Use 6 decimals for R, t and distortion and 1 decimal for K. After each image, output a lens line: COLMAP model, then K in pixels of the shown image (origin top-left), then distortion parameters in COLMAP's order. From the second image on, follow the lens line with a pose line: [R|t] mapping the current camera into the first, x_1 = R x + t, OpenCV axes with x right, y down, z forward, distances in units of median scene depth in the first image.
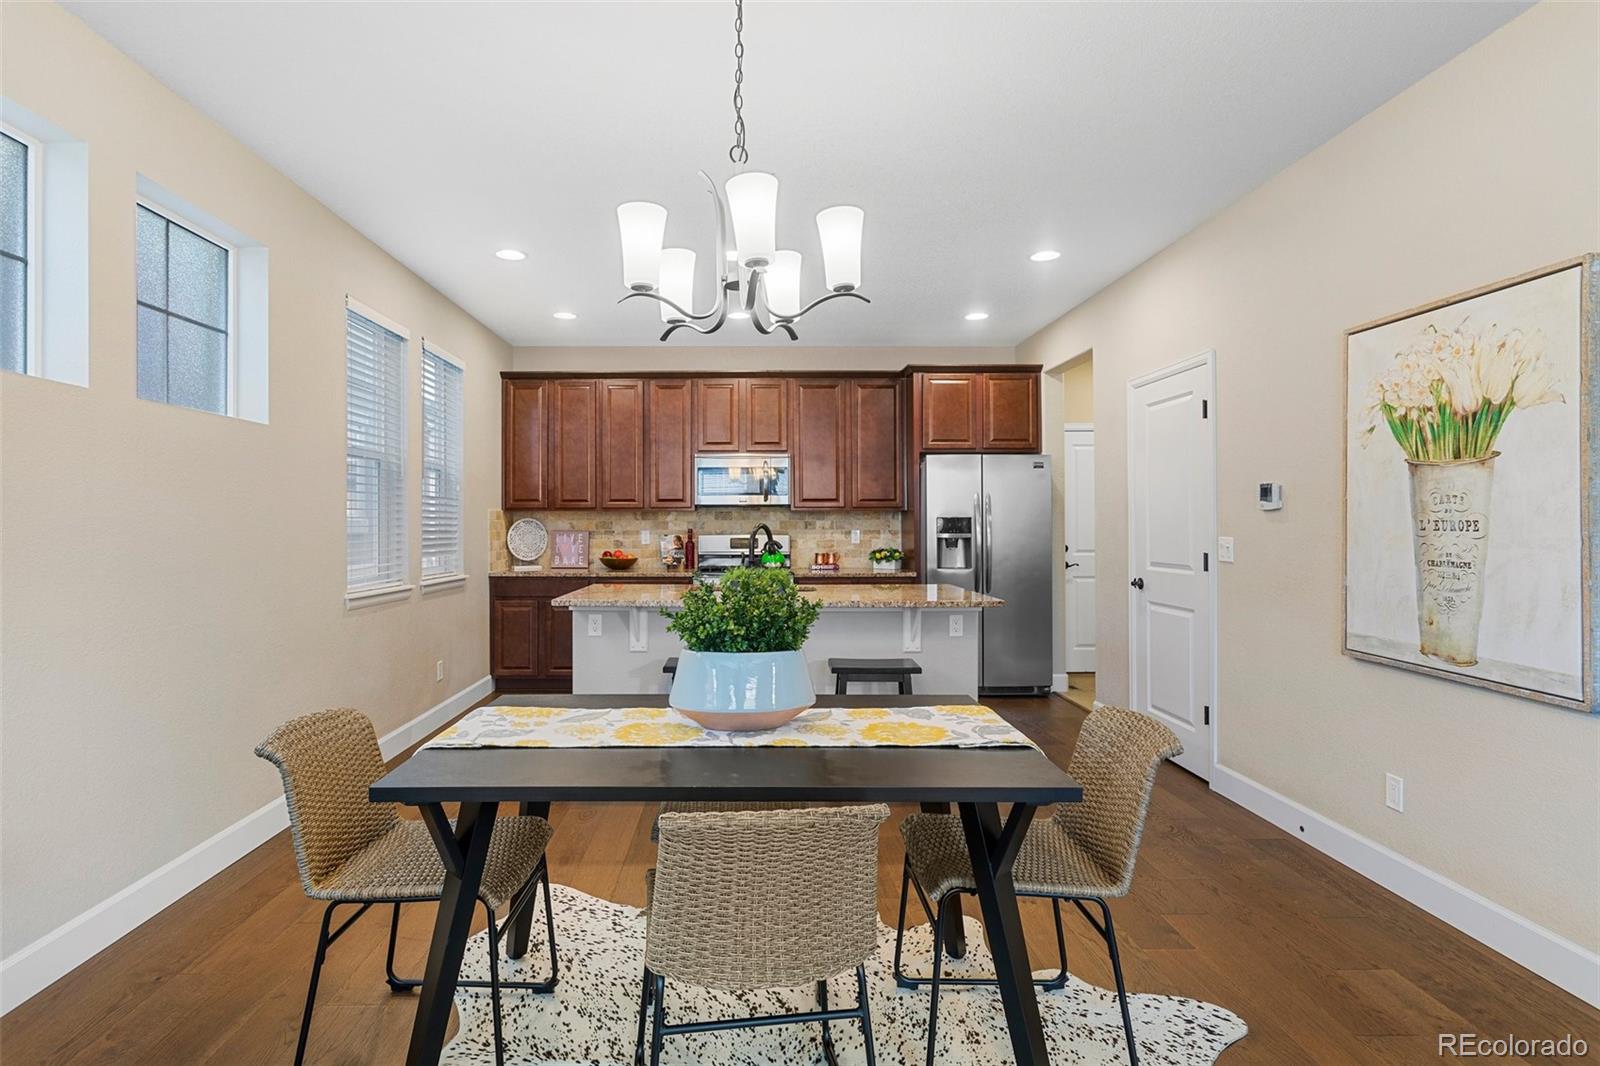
lens RADIAL K [[824.8, 0, 751.4], [0, 824.8, 521.5], [0, 0, 1]] dist [-0.006415, 0.000433]
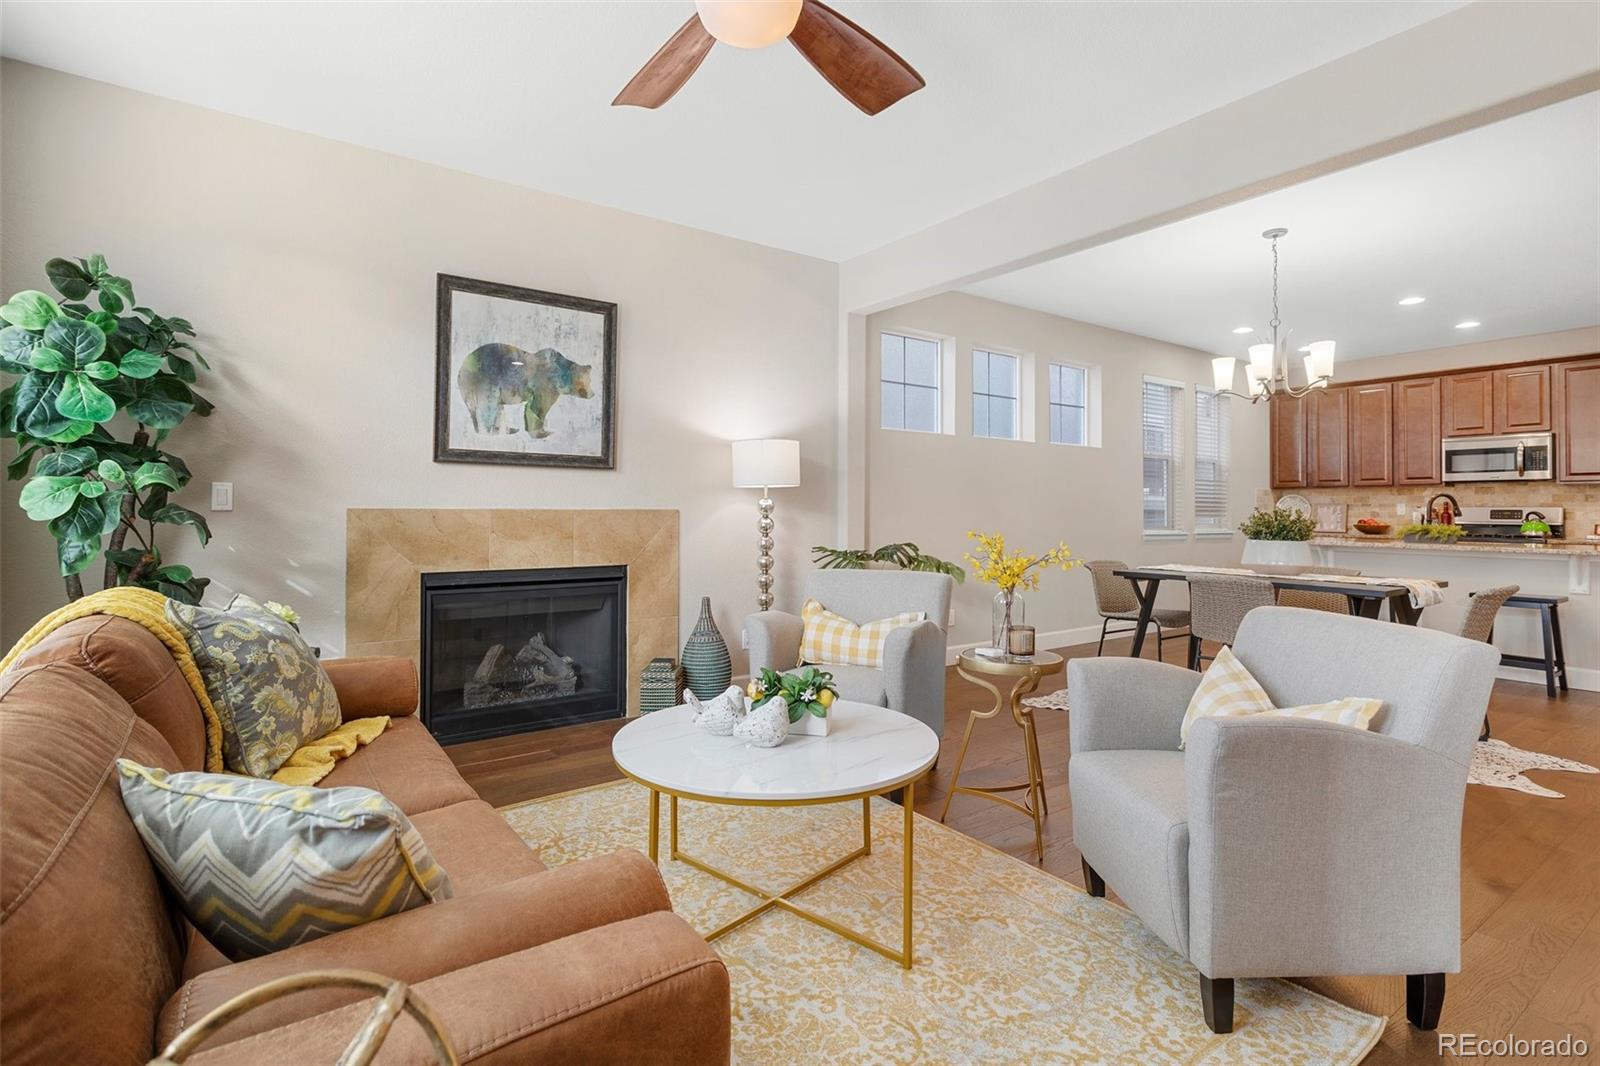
lens RADIAL K [[769.8, 0, 797.7], [0, 769.8, 503.5], [0, 0, 1]] dist [0.002575, 0.000300]
pose [[0.575100, -0.003917, -0.818074, 0.308489], [-0.002521, 0.999975, -0.006560, 0.021789], [0.818079, 0.005835, 0.575076, -0.413676]]
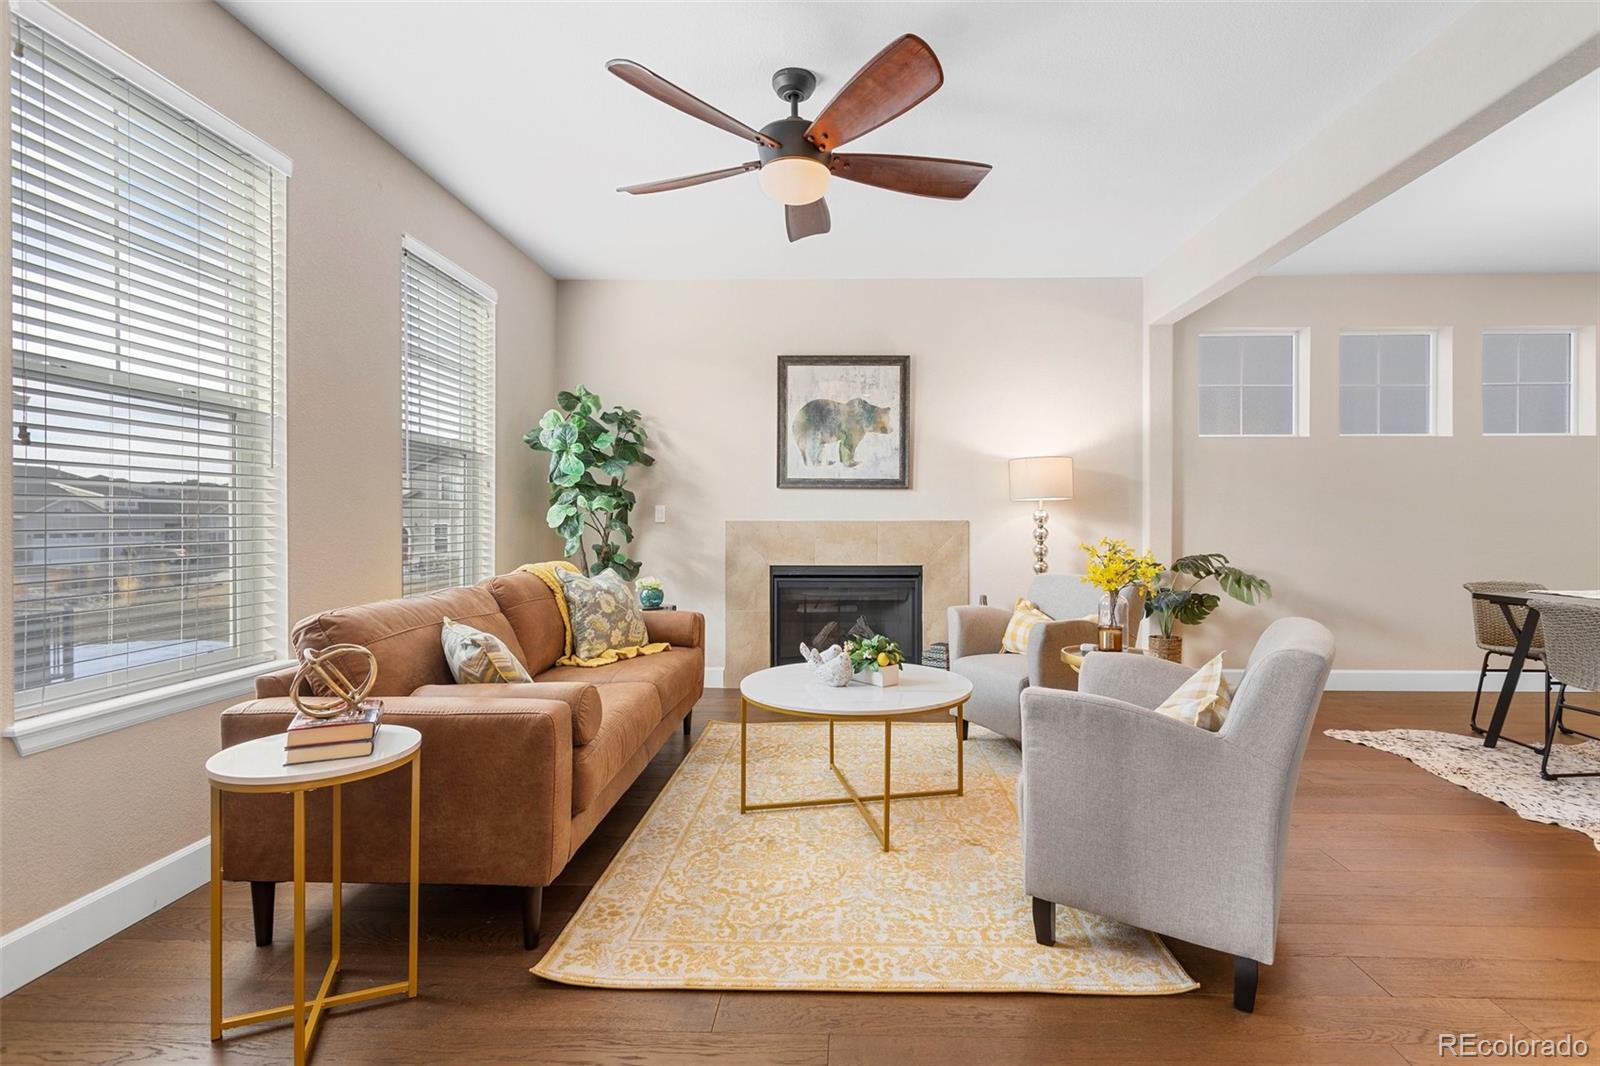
lens RADIAL K [[763.3, 0, 830.3], [0, 763.3, 524.5], [0, 0, 1]] dist [0.001079, 0.000664]
pose [[-0.031467, 0.006358, -0.999485, 0.490044], [0.003078, 0.999976, 0.006265, 0.021677], [0.999500, -0.002879, -0.031486, -0.229782]]
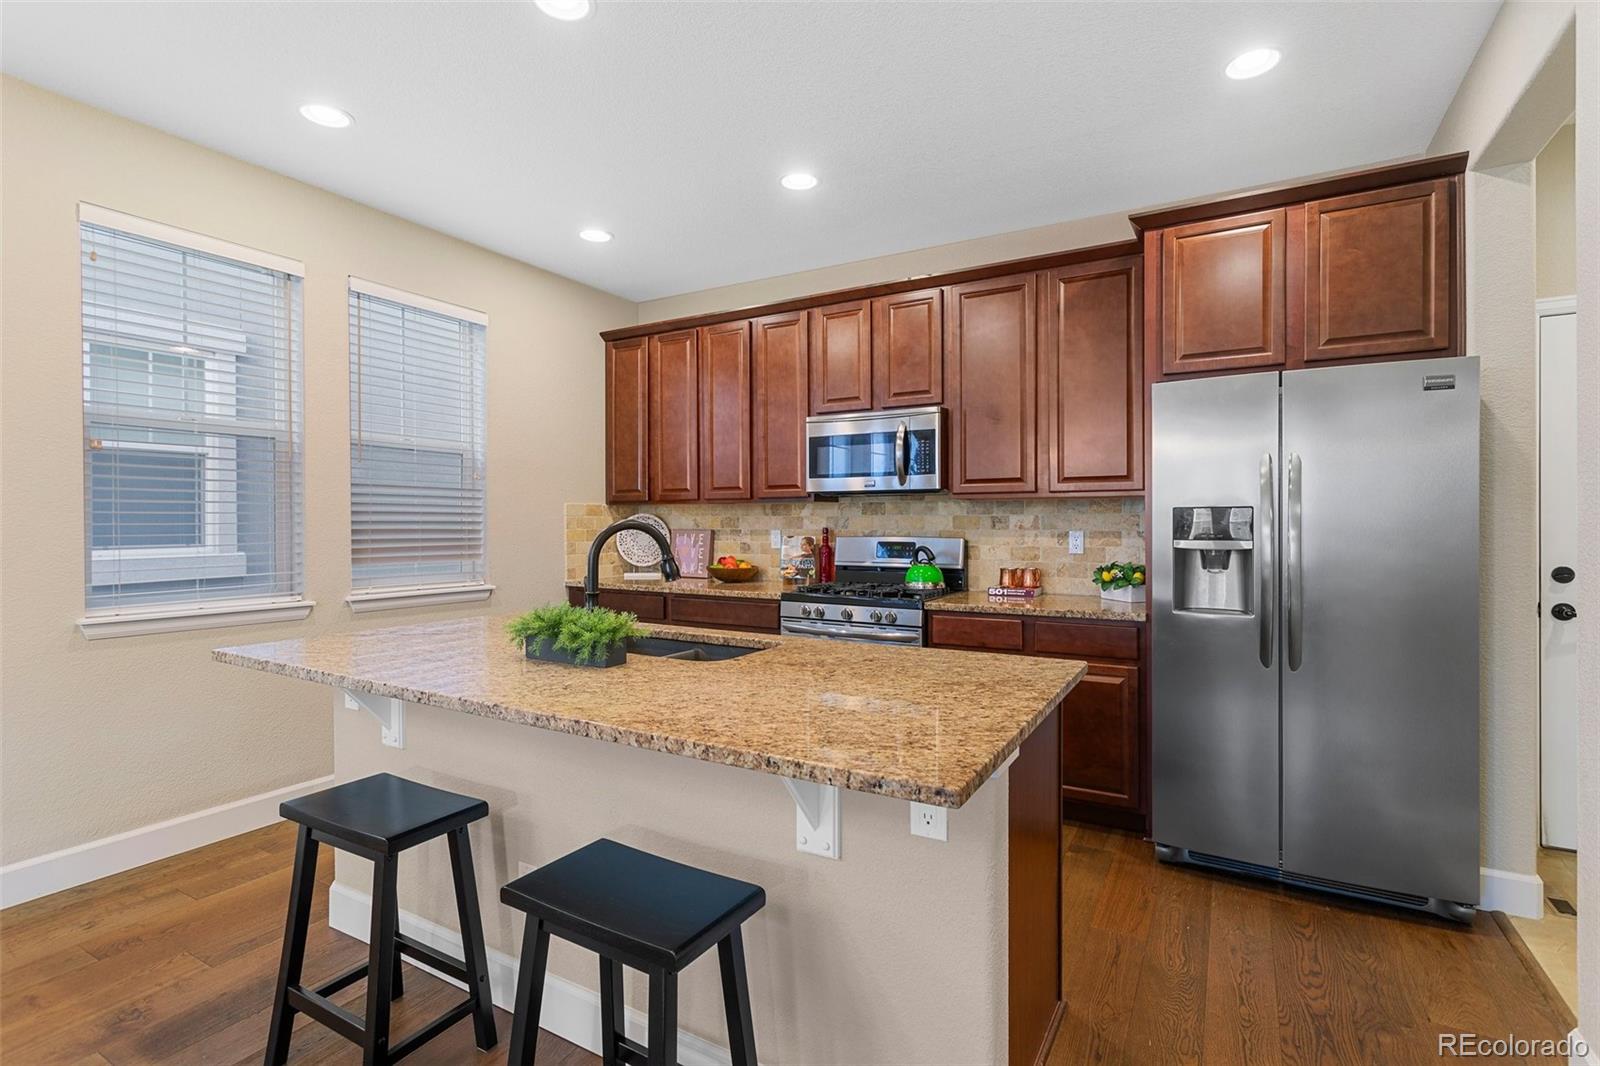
lens RADIAL K [[751.2, 0, 808.0], [0, 751.2, 525.3], [0, 0, 1]] dist [0.002715, 0.000946]
pose [[0.866555, 0.002489, -0.499075, 0.239693], [0.001984, 0.999962, 0.008431, 0.001555], [0.499077, -0.008296, 0.866518, 0.459056]]
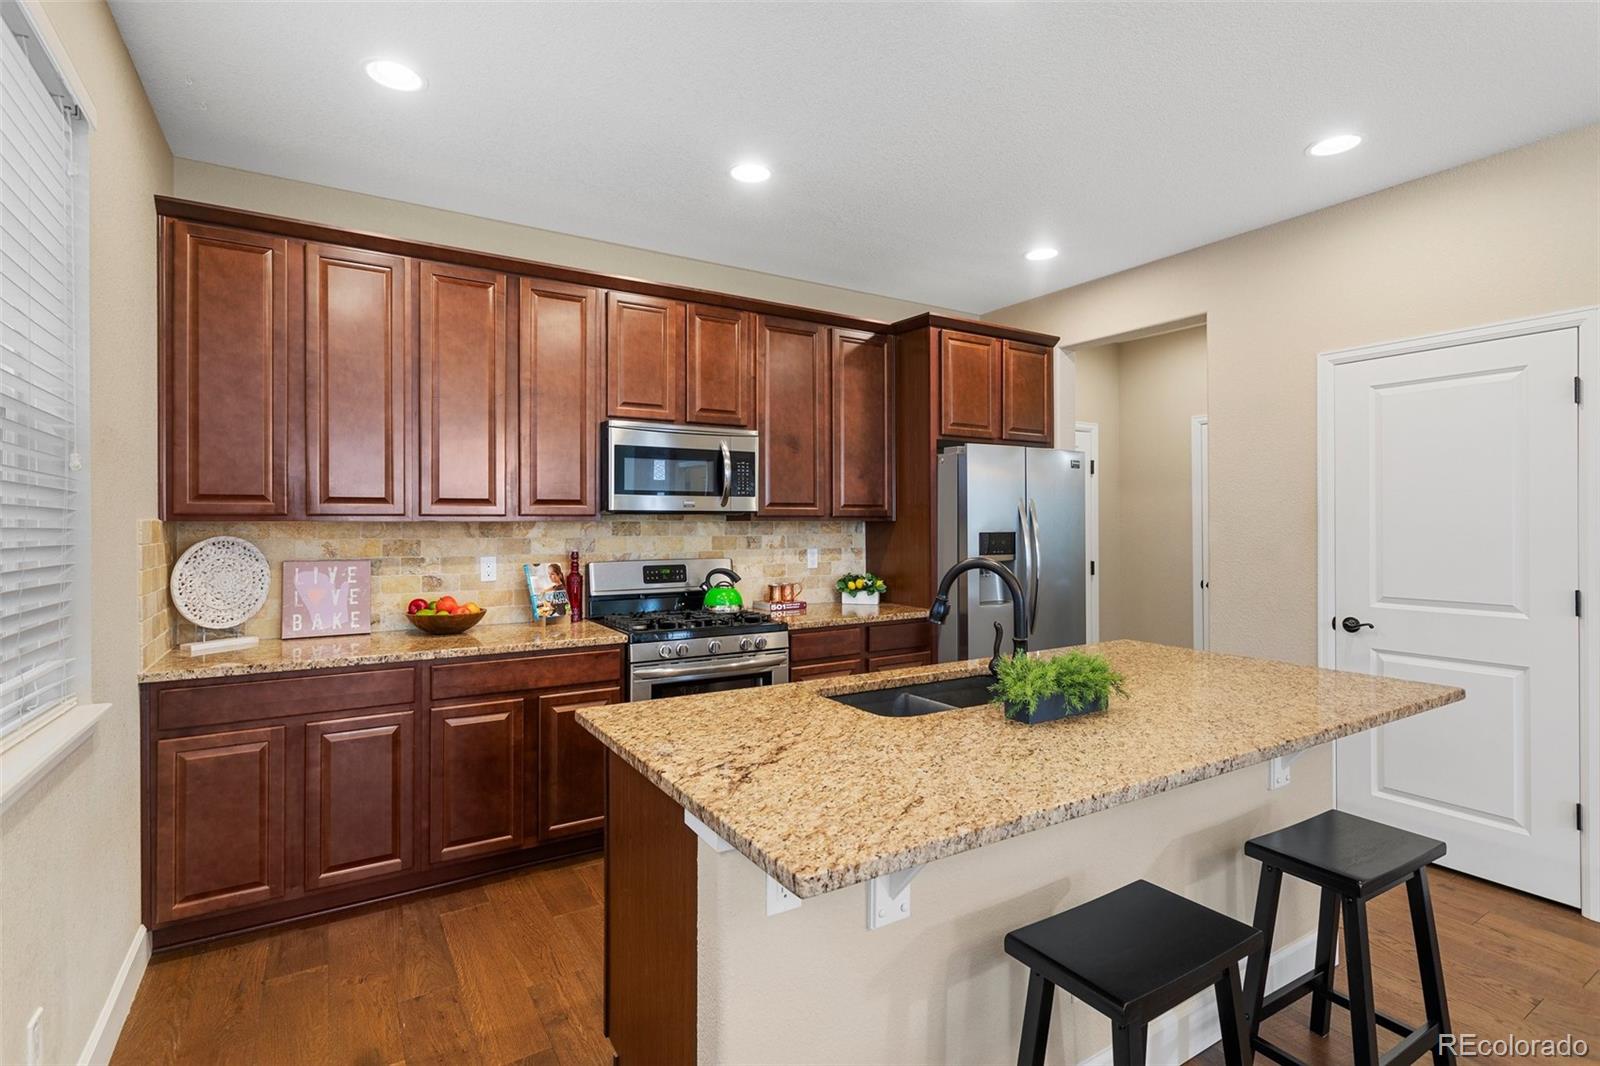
lens RADIAL K [[762.5, 0, 802.0], [0, 762.5, 521.2], [0, 0, 1]] dist [0.002471, 0.000129]
pose [[0.850289, 0.001631, 0.526314, -0.228100], [-0.001264, 0.999999, -0.001056, -0.012526], [-0.526315, 0.000233, 0.850290, 0.483655]]
